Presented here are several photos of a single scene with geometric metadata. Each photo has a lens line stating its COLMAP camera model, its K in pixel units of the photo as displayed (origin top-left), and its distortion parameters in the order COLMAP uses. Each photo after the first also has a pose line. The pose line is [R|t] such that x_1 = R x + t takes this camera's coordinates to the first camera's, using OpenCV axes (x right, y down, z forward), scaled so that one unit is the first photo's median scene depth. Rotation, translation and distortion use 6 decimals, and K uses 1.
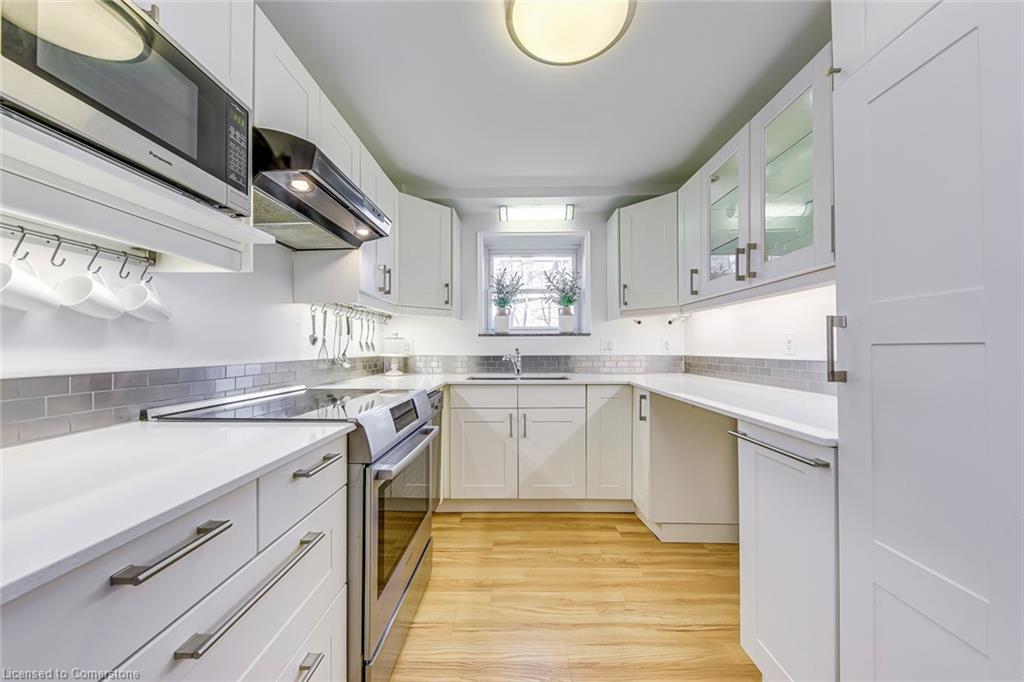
lens RADIAL K [[373.3, 0, 513.0], [0, 373.3, 349.0], [0, 0, 1]] dist [0.013475, -0.006210]
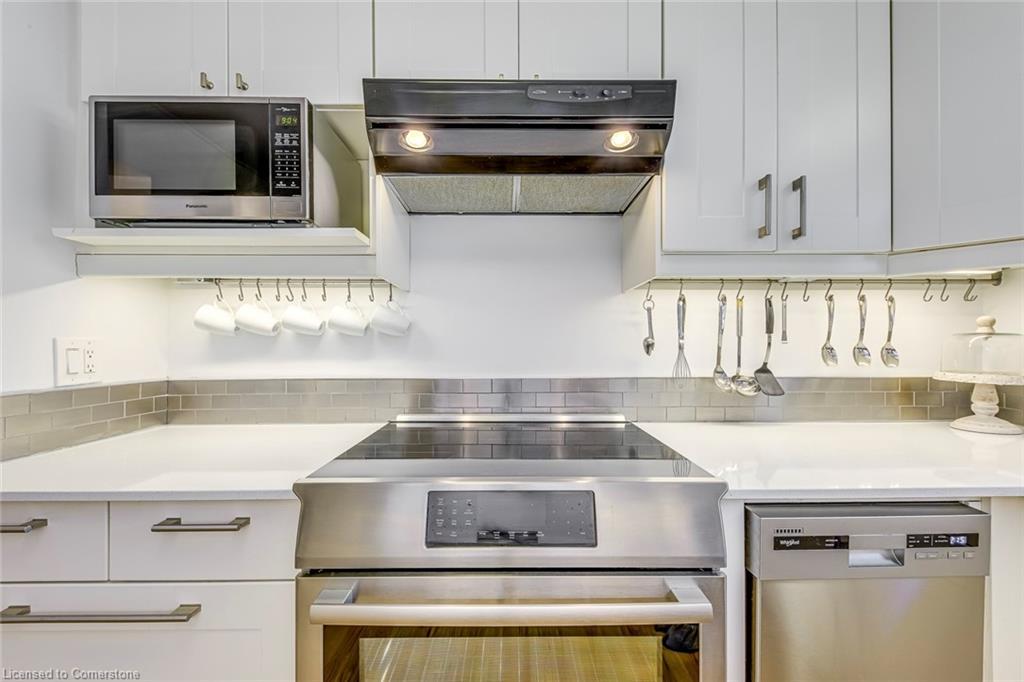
lens RADIAL K [[418.1, 0, 513.6], [0, 418.1, 345.9], [0, 0, 1]] dist [0.017806, -0.009358]
pose [[0.021391, 0.001056, -0.999771, 0.143289], [-0.001024, 0.999999, 0.001034, -0.021832], [0.999771, 0.001002, 0.021392, 0.667774]]
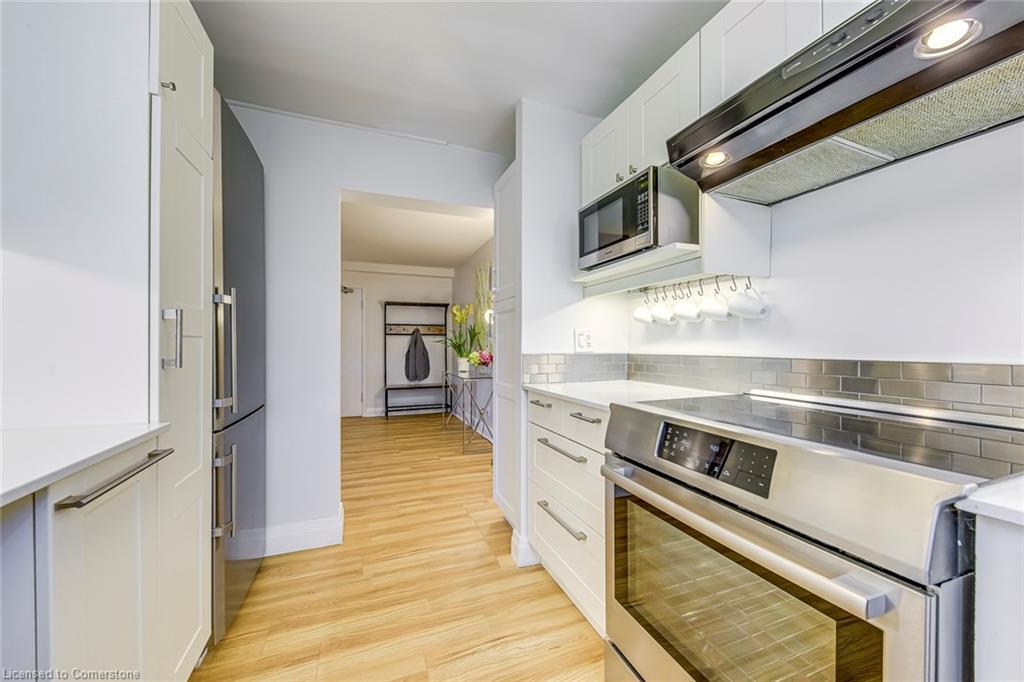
lens RADIAL K [[388.0, 0, 512.5], [0, 388.0, 345.5], [0, 0, 1]] dist [0.026744, 0.000019]
pose [[-0.926933, 0.003226, -0.375213, 0.139797], [0.001159, 0.999983, 0.005733, 0.004534], [0.375225, 0.004879, -0.926921, 0.967352]]
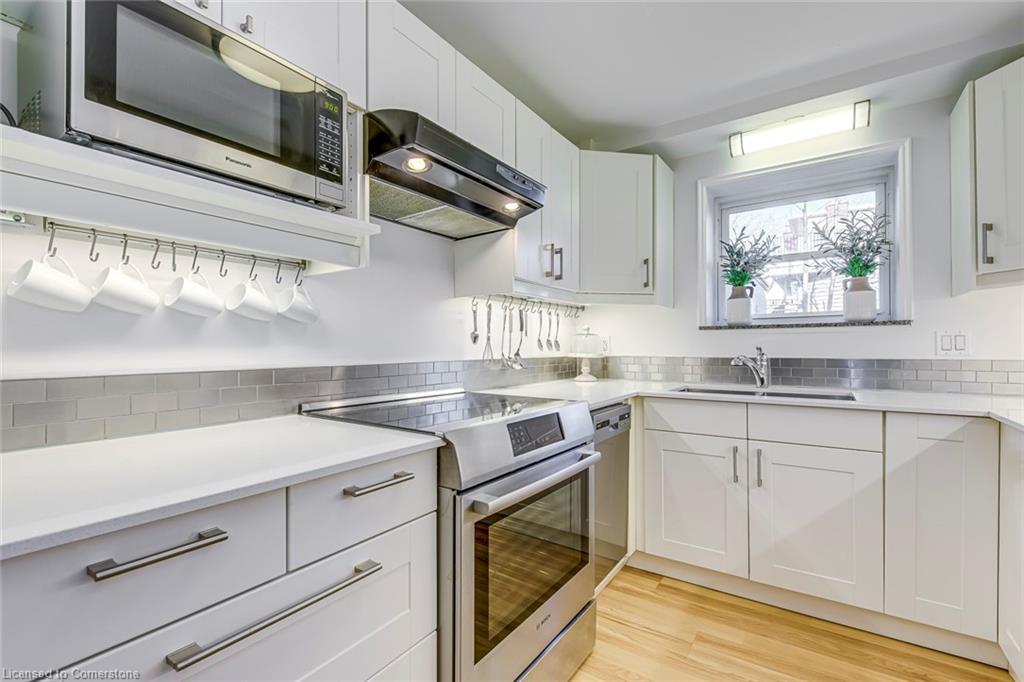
lens RADIAL K [[456.8, 0, 511.1], [0, 456.8, 348.3], [0, 0, 1]] dist [0.015551, -0.008930]
pose [[0.830385, 0.001099, -0.557189, 0.129140], [-0.000618, 0.999999, 0.001052, -0.000024], [0.557190, -0.000529, 0.830385, 0.125459]]
